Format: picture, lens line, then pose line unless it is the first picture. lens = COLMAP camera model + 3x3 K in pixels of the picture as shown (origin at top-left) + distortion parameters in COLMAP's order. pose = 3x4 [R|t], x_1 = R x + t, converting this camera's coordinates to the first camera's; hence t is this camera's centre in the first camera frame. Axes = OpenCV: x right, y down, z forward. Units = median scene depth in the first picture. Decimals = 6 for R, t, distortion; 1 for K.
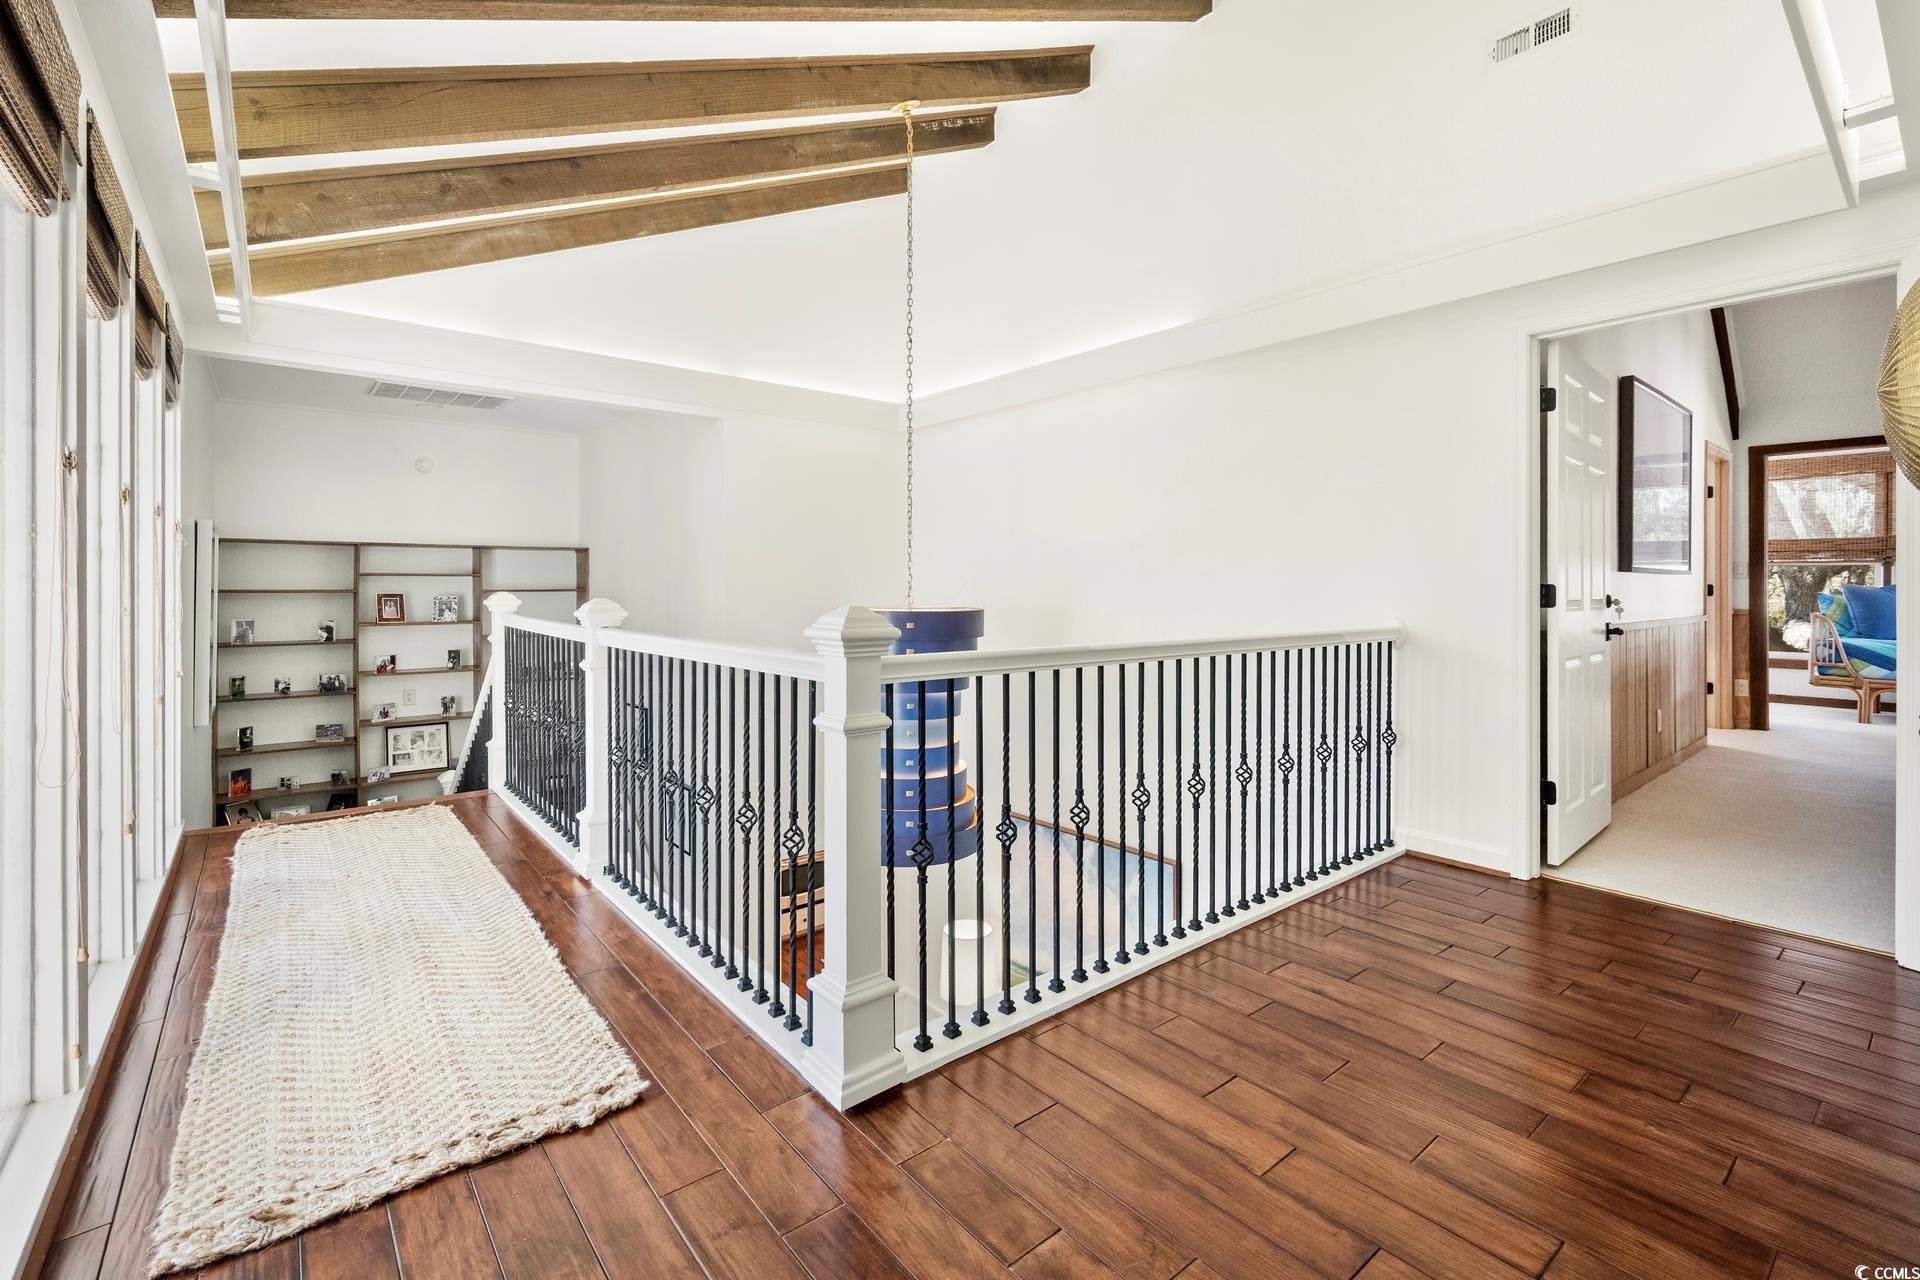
lens RADIAL K [[834.4, 0, 968.8], [0, 834.4, 583.2], [0, 0, 1]] dist [-0.001265, -0.000148]
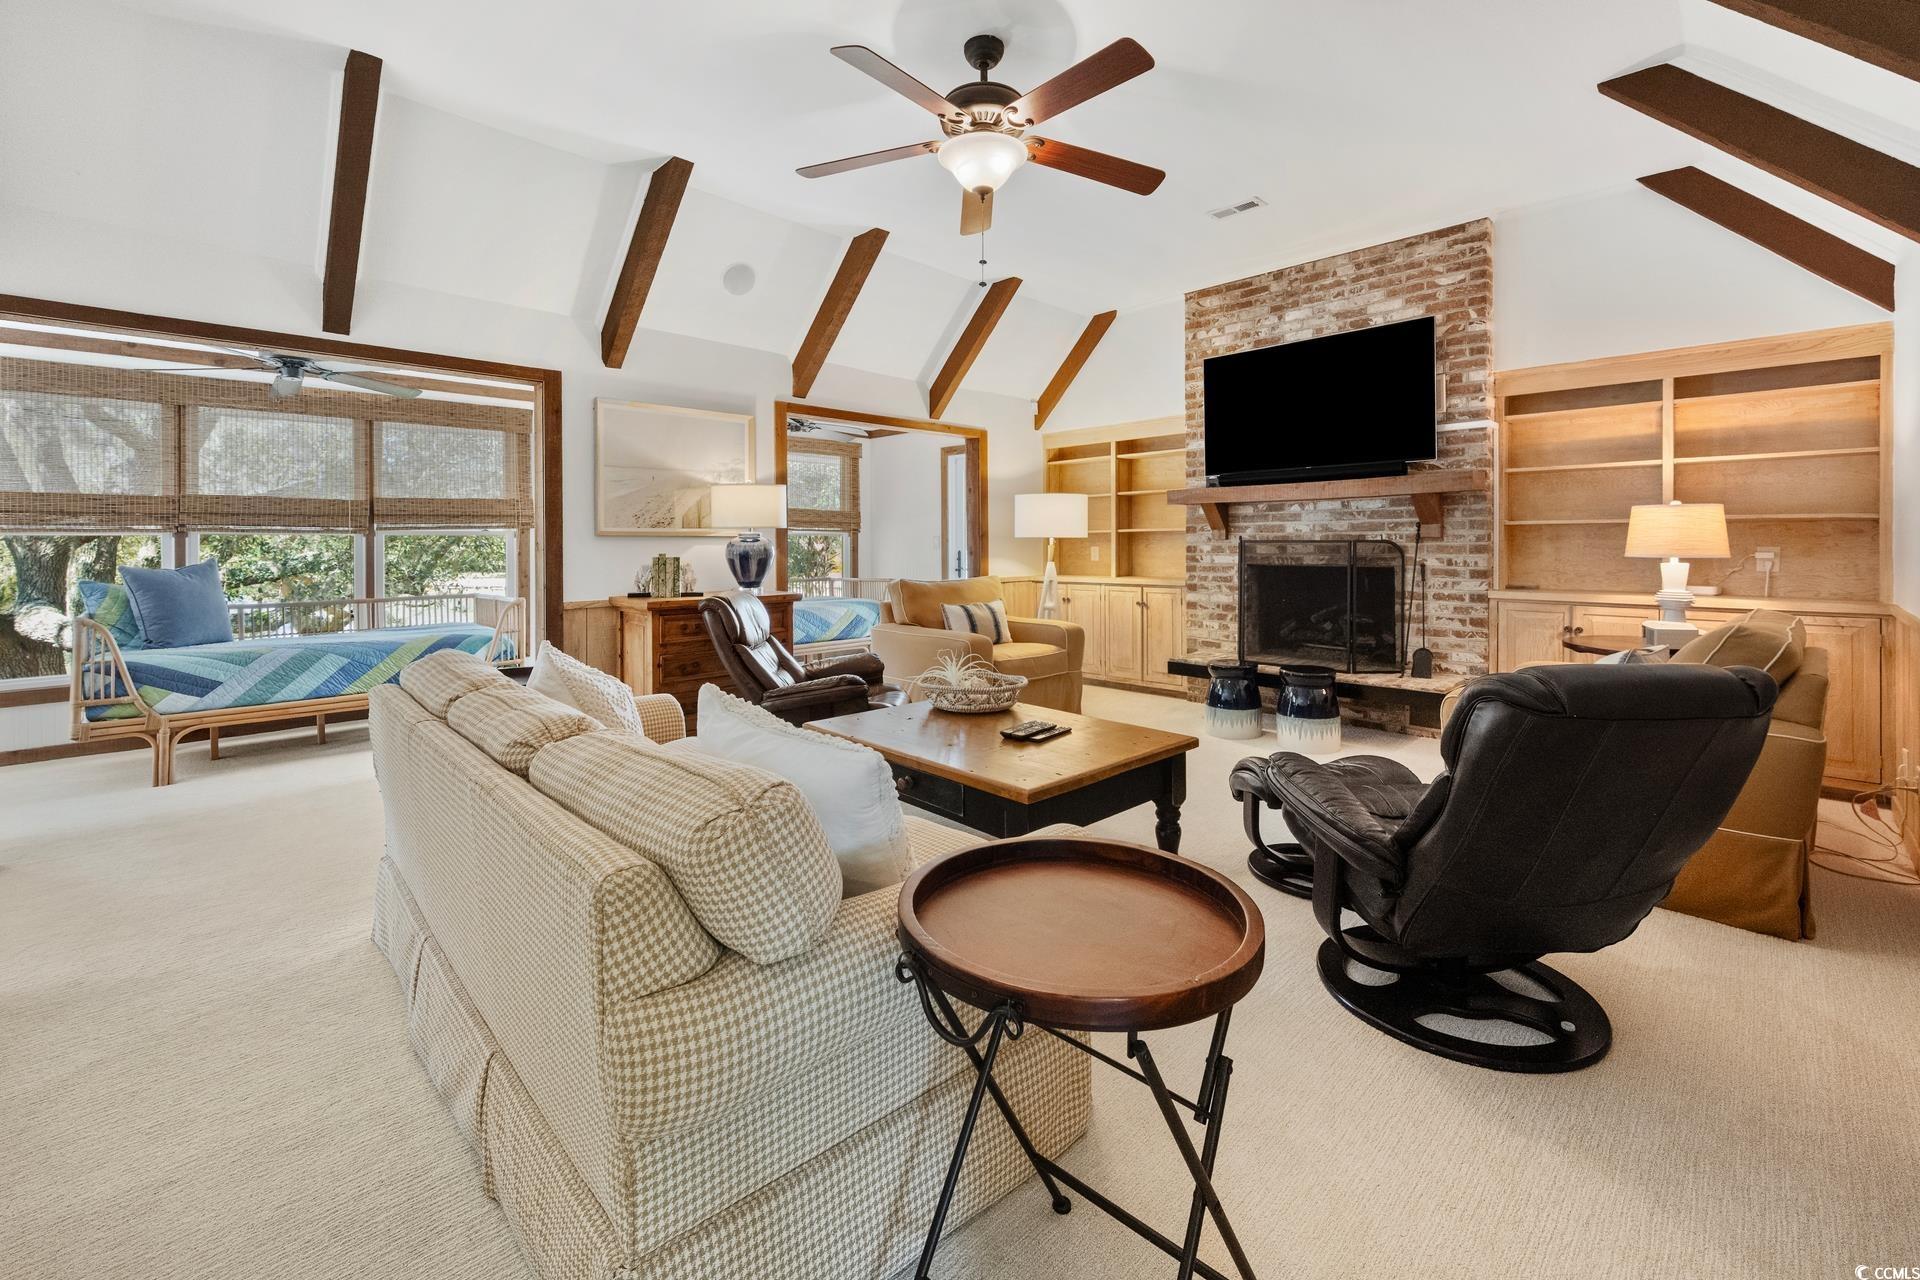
lens RADIAL K [[838.7, 0, 962.4], [0, 838.7, 549.8], [0, 0, 1]] dist [-0.000260, -0.000017]
pose [[-0.050757, -0.002334, 0.998708, 0.361569], [0.006494, 0.999975, 0.002667, -0.008038], [-0.998690, 0.006621, -0.050741, 0.375174]]
